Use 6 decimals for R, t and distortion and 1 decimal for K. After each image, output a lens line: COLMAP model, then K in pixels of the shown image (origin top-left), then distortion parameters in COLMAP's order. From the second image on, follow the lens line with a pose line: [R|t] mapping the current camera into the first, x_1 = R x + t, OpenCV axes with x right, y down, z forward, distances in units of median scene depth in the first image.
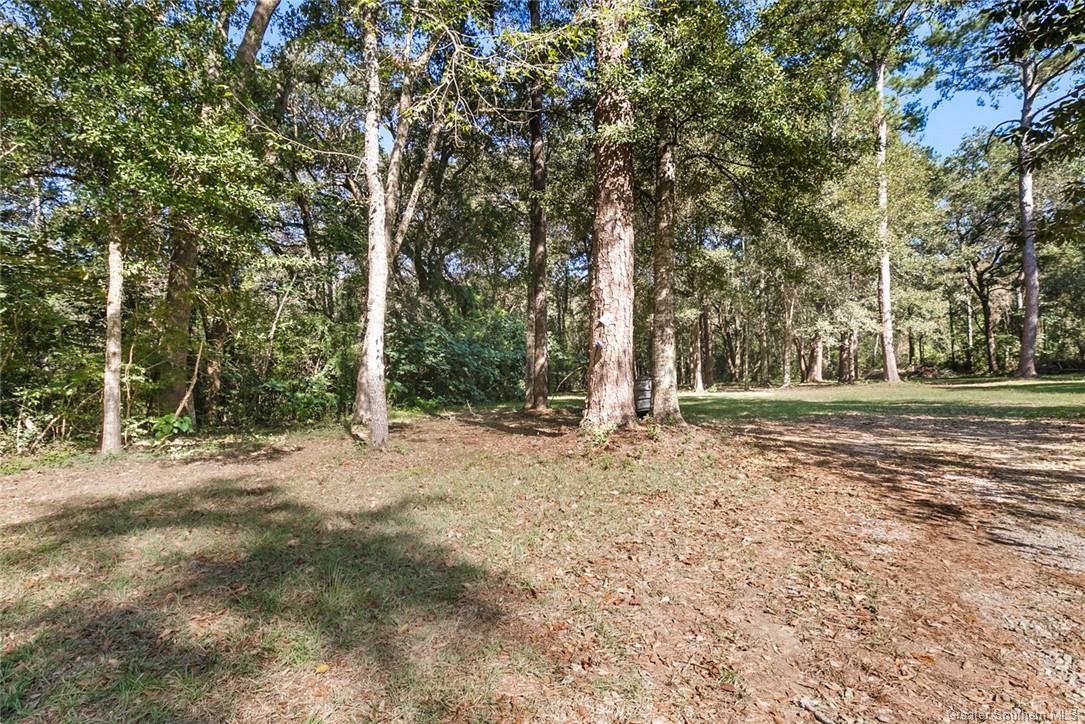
lens RADIAL K [[504.3, 0, 541.8], [0, 504.3, 365.3], [0, 0, 1]] dist [0.003364, 0.000909]
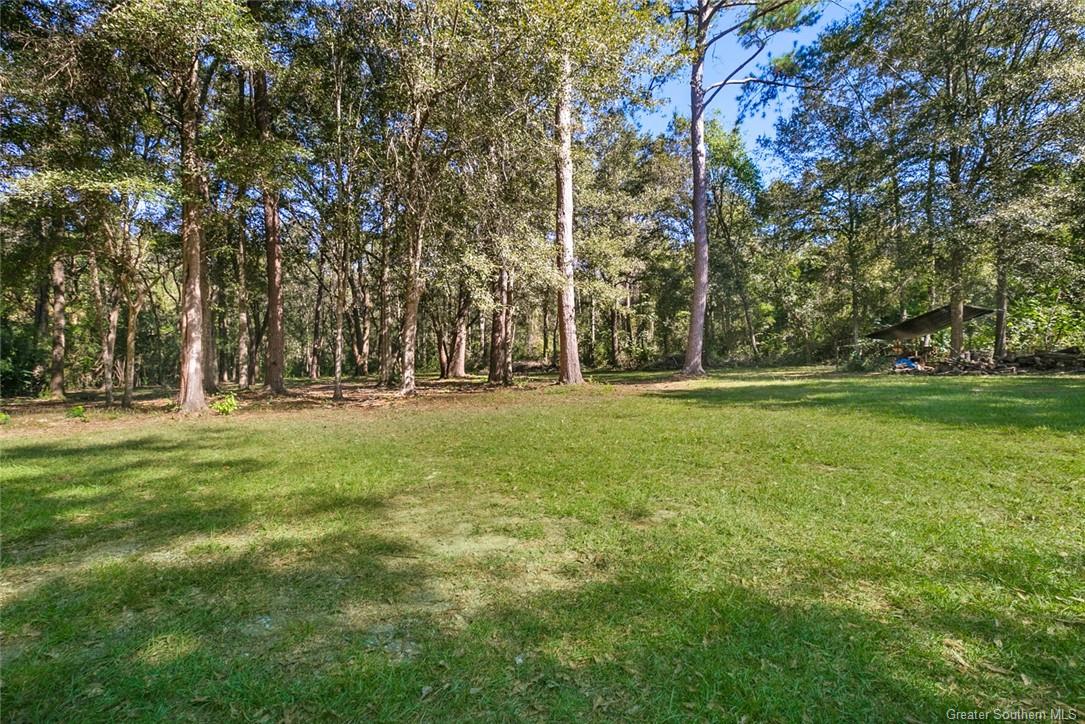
lens RADIAL K [[504.3, 0, 541.8], [0, 504.3, 365.3], [0, 0, 1]] dist [0.003364, 0.000909]
pose [[0.786916, 0.010448, 0.616972, 0.277736], [-0.021342, 0.999719, 0.010292, 0.006539], [-0.616691, -0.021266, 0.786918, 0.518625]]
